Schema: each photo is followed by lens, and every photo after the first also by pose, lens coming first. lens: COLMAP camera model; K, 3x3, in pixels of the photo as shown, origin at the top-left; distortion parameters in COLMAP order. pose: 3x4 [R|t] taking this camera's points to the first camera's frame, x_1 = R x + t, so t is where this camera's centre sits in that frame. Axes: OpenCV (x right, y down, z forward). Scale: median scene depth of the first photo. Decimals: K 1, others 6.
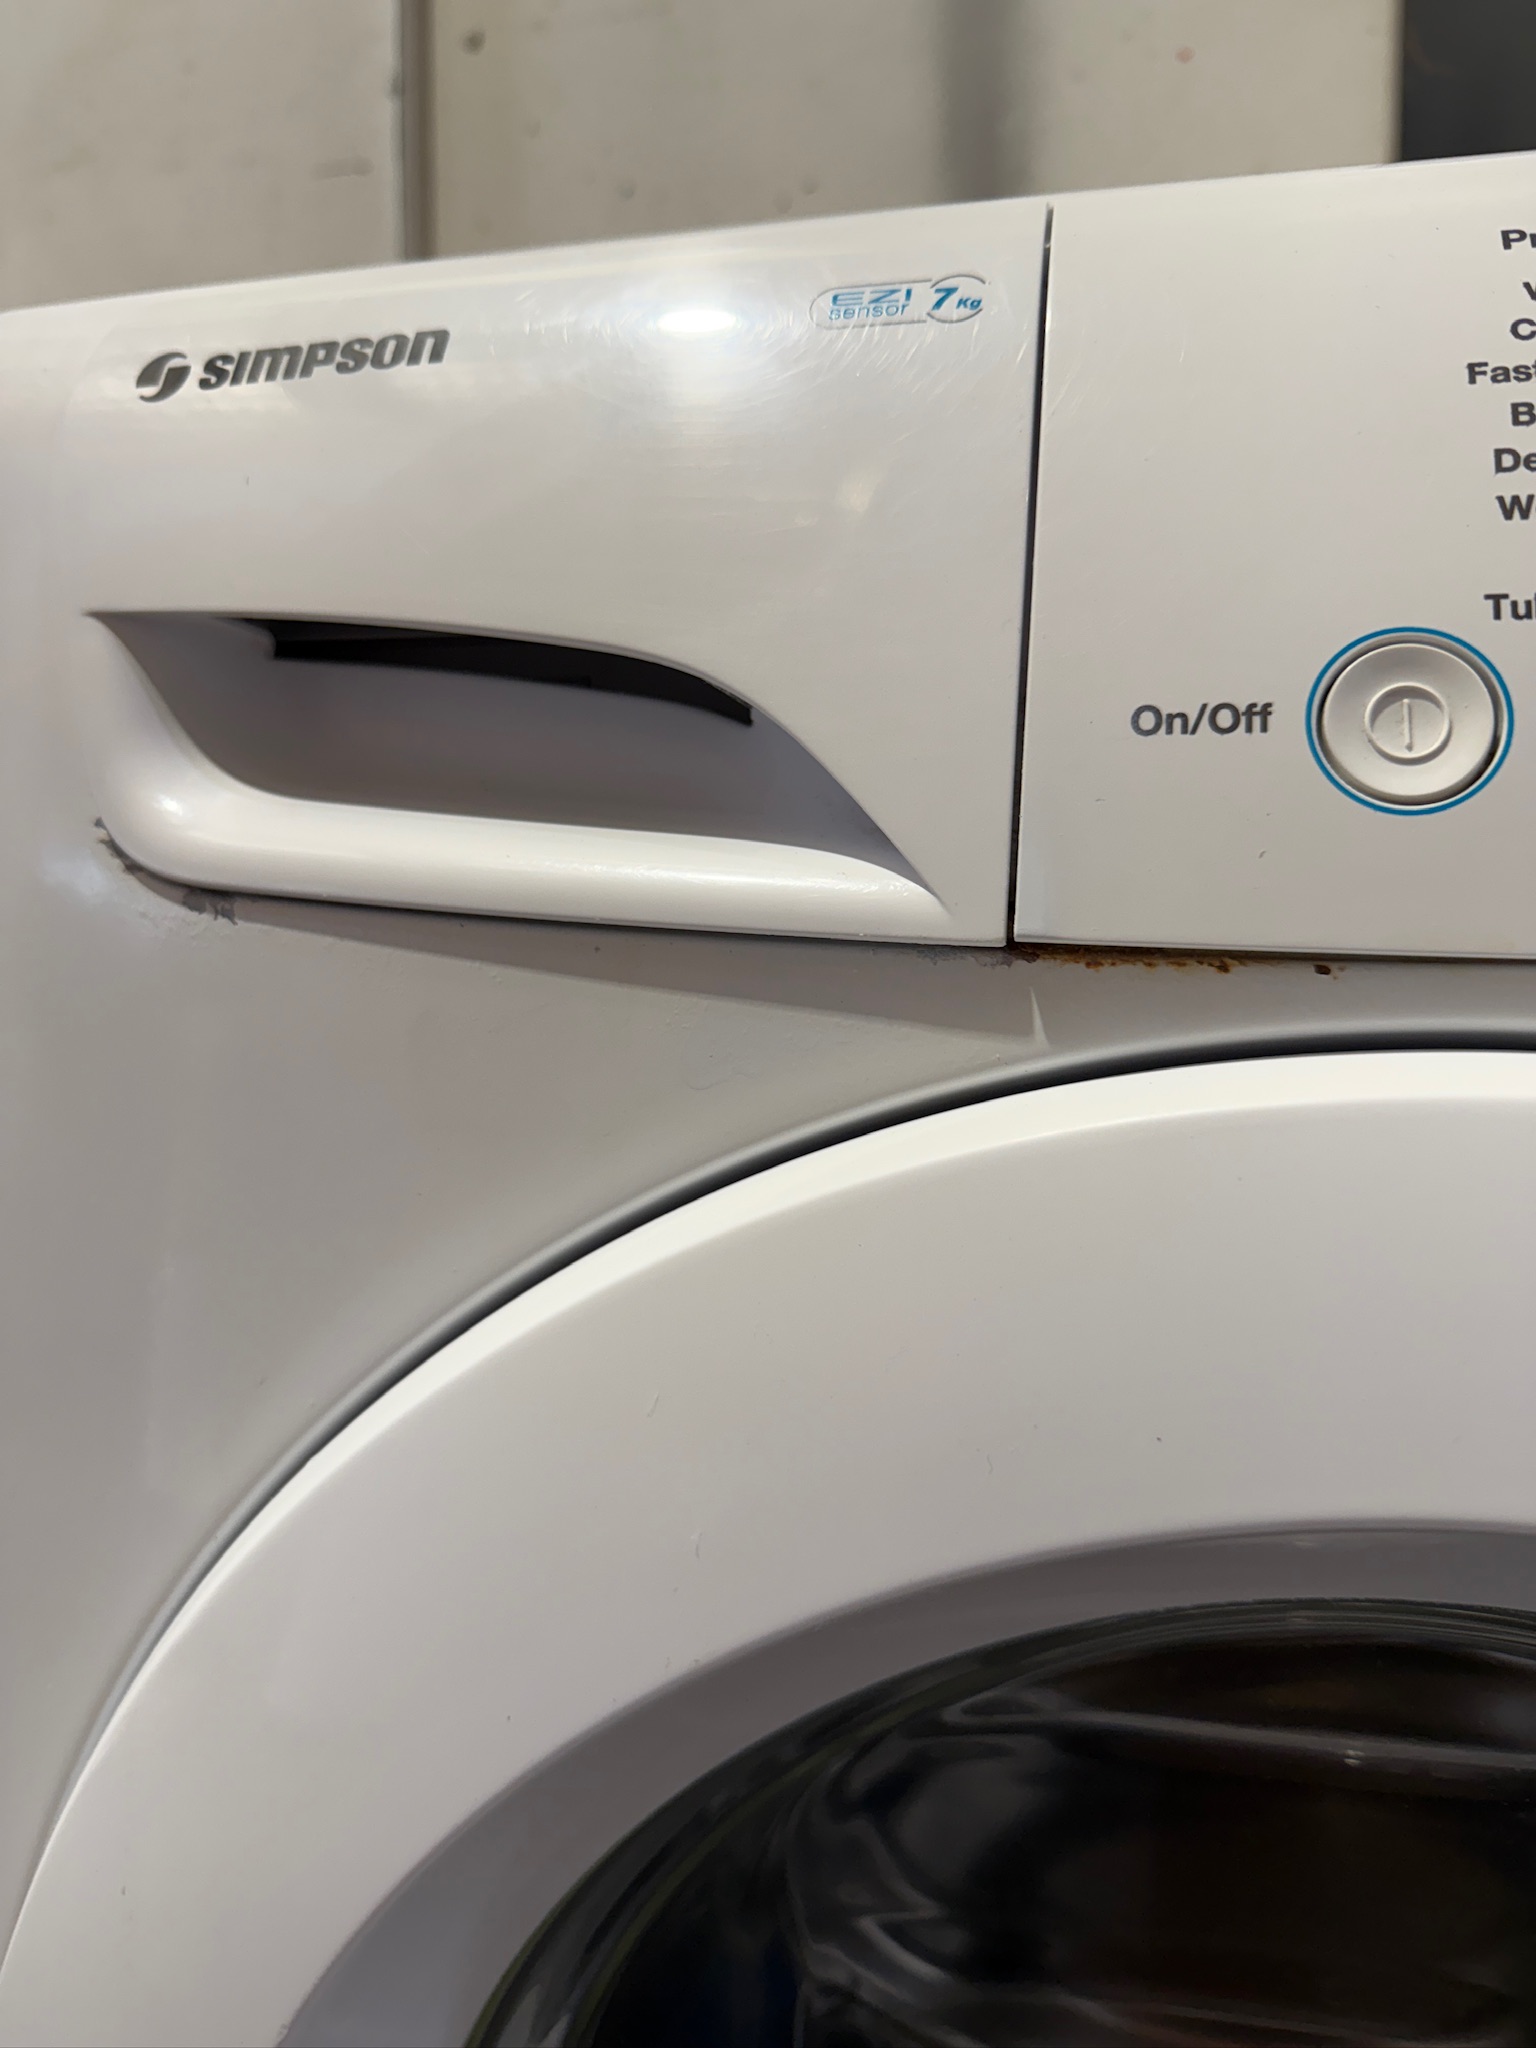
lens RADIAL K [[1448.7, 0, 766.7], [0, 1448.7, 1013.8], [0, 0, 1]] dist [-0.003112, -0.019418]
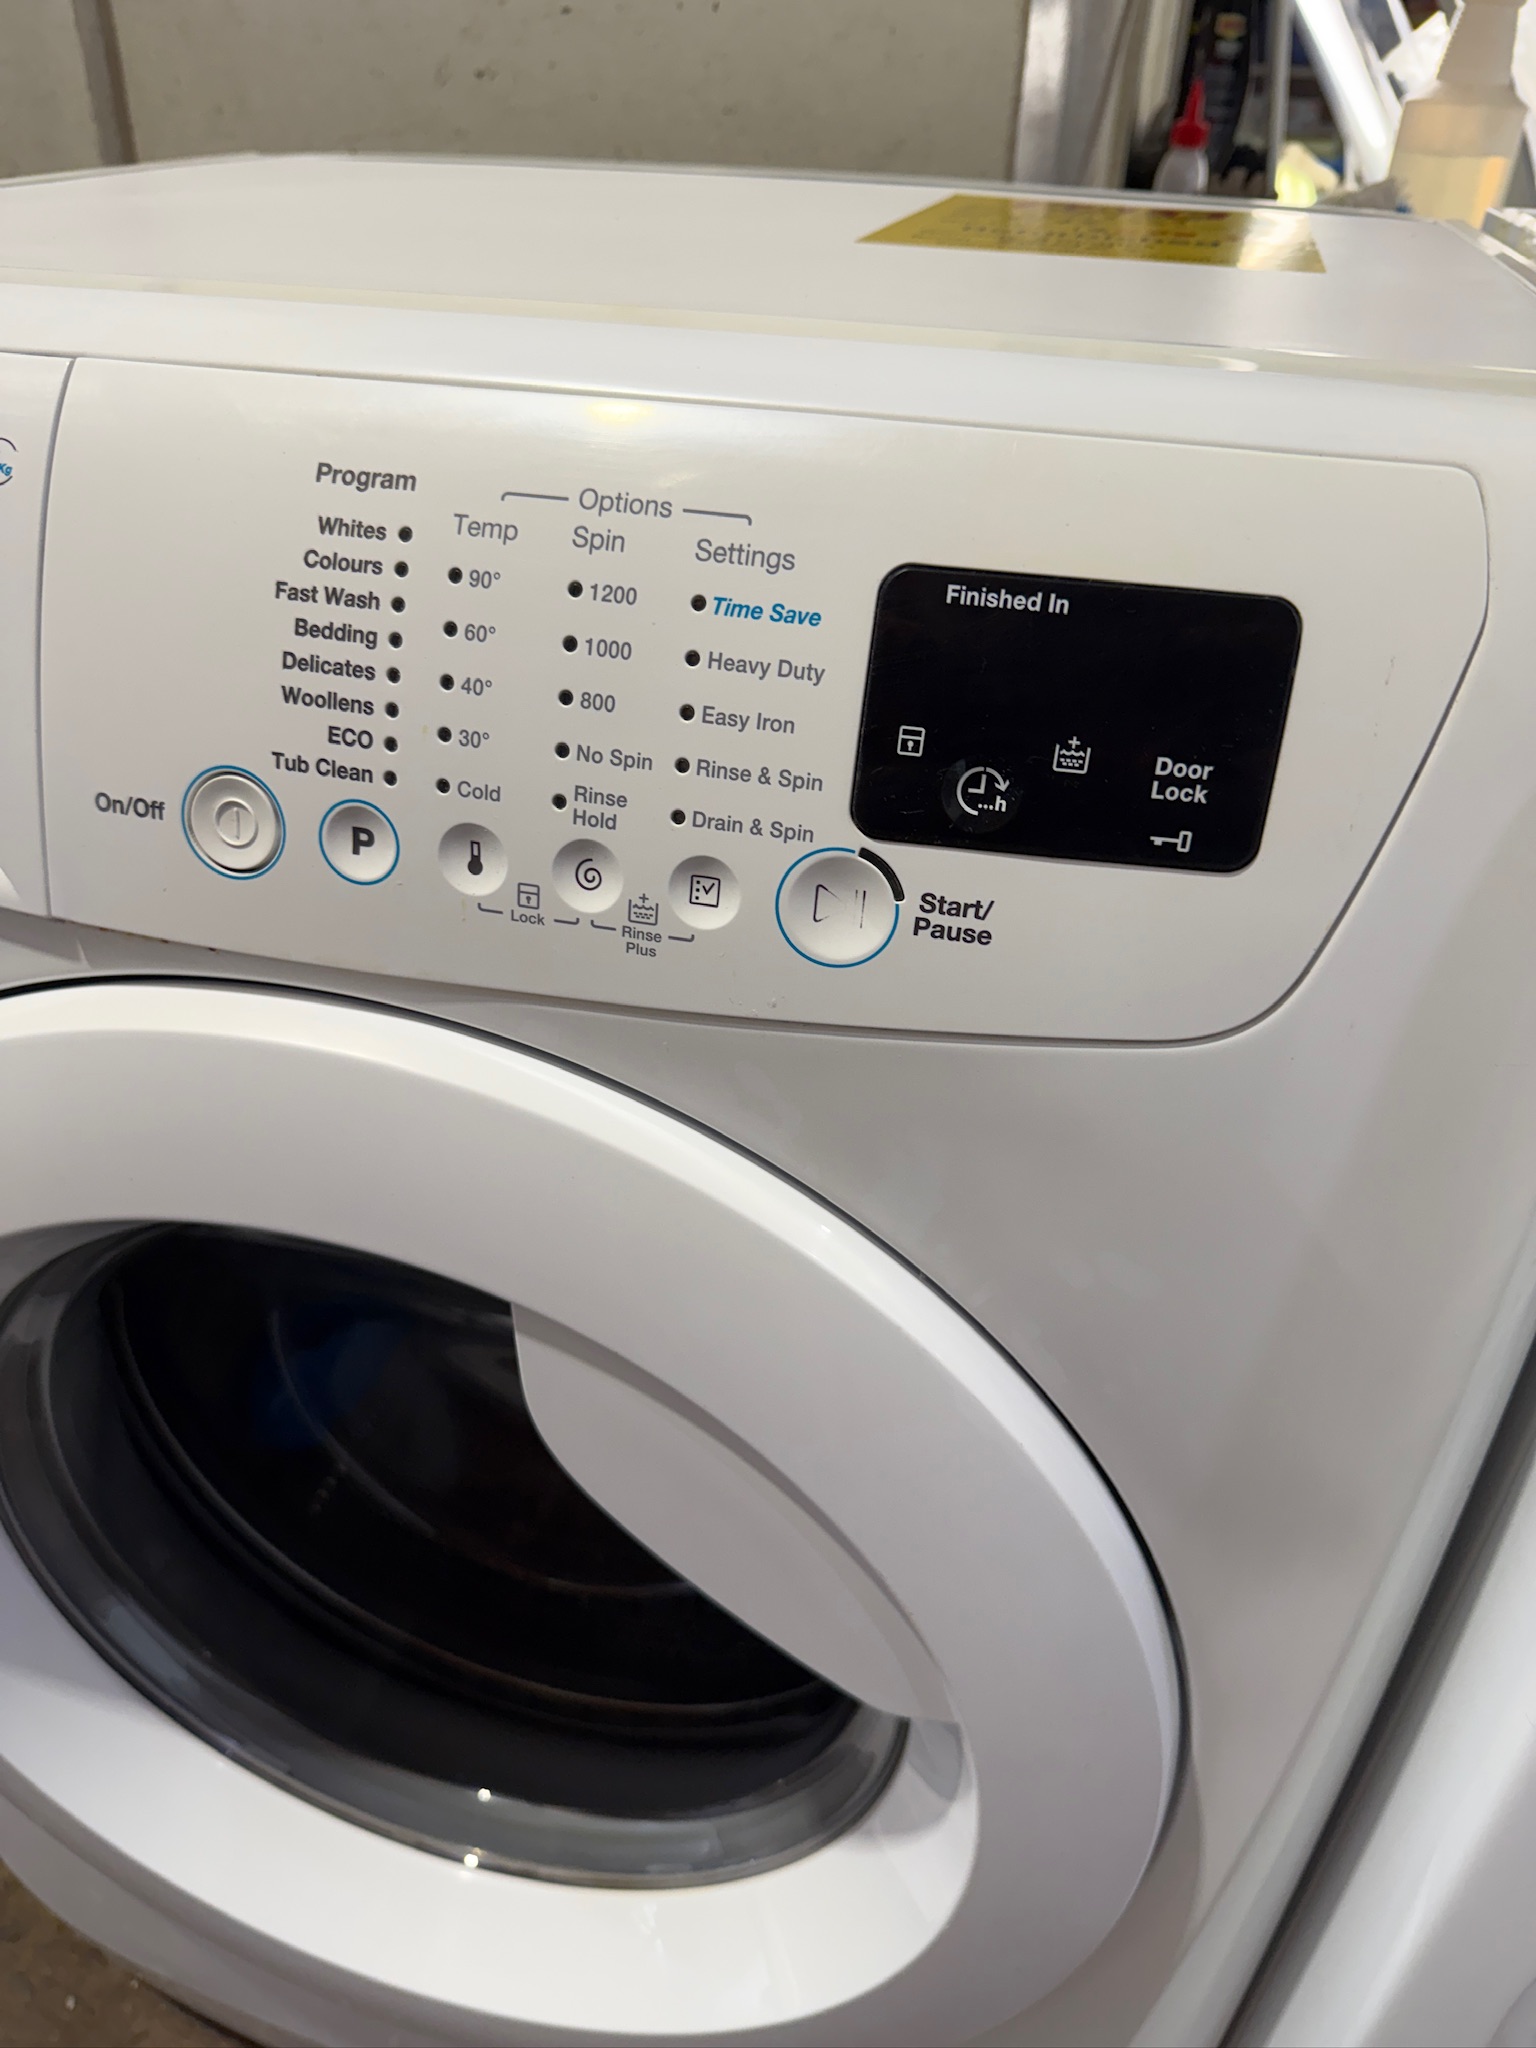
lens RADIAL K [[1448.7, 0, 781.2], [0, 1448.7, 1025.4], [0, 0, 1]] dist [-0.003112, -0.019418]
pose [[0.999338, 0.020800, 0.029832, 0.960076], [-0.032763, 0.870978, 0.490229, -0.787944], [-0.015786, -0.490882, 0.871083, -0.584234]]
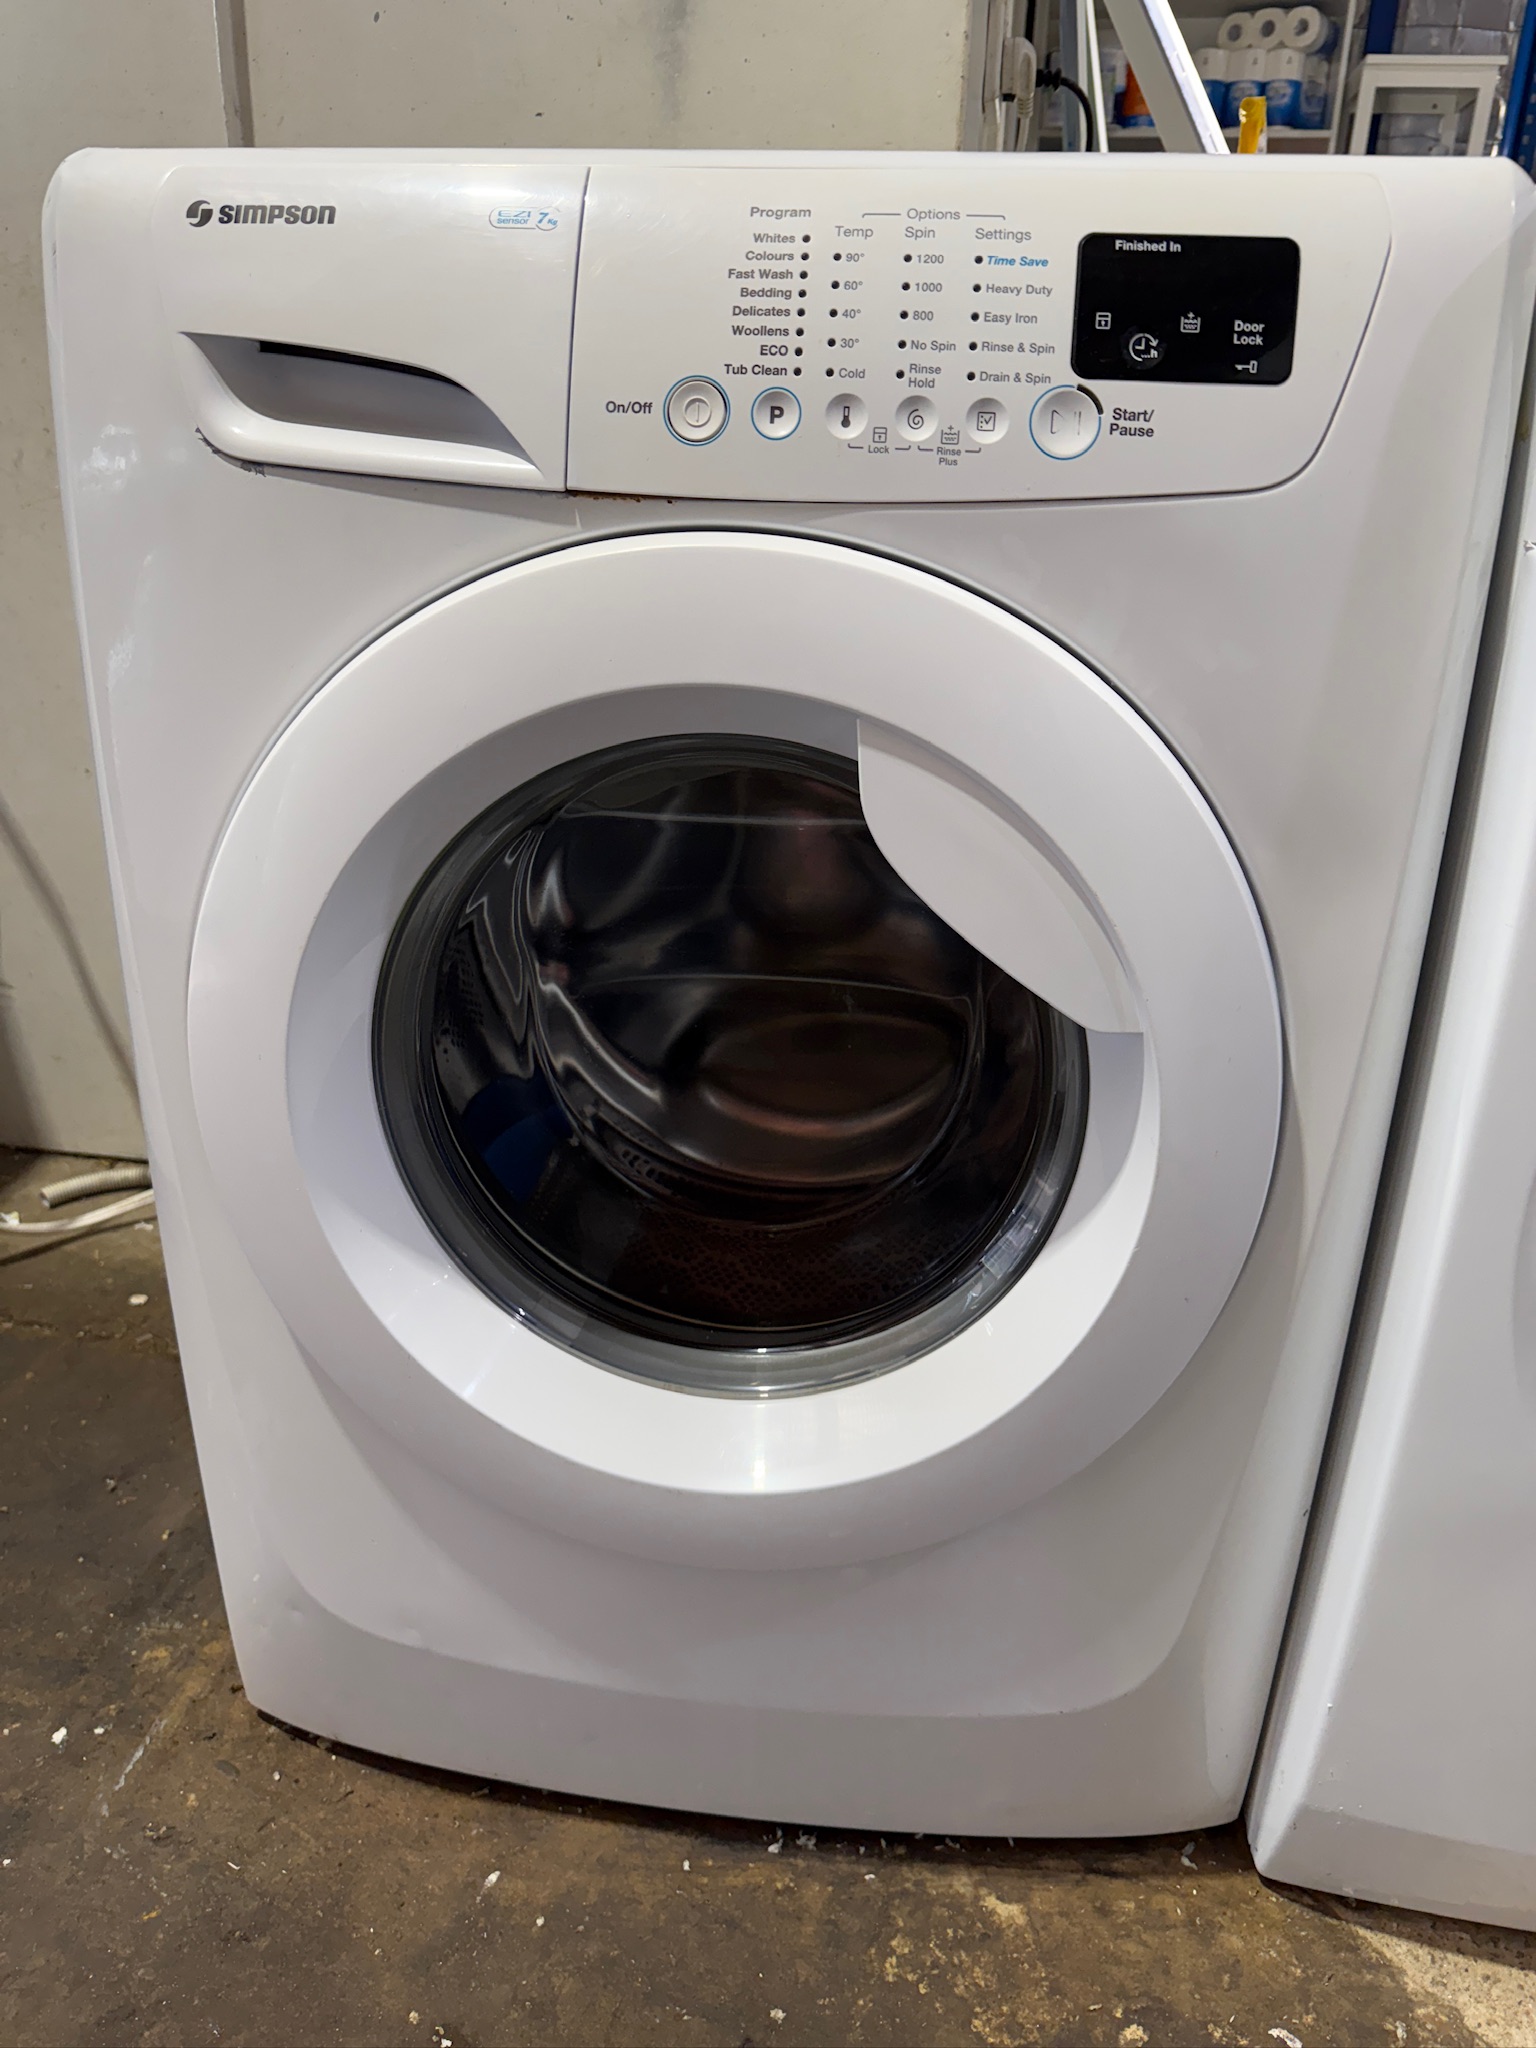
lens RADIAL K [[1448.7, 0, 756.3], [0, 1448.7, 1022.5], [0, 0, 1]] dist [-0.003112, -0.019418]
pose [[0.992588, -0.023647, 0.119202, 0.170308], [-0.011663, 0.957822, 0.287127, 0.127320], [-0.120964, -0.286389, 0.950447, -1.956307]]
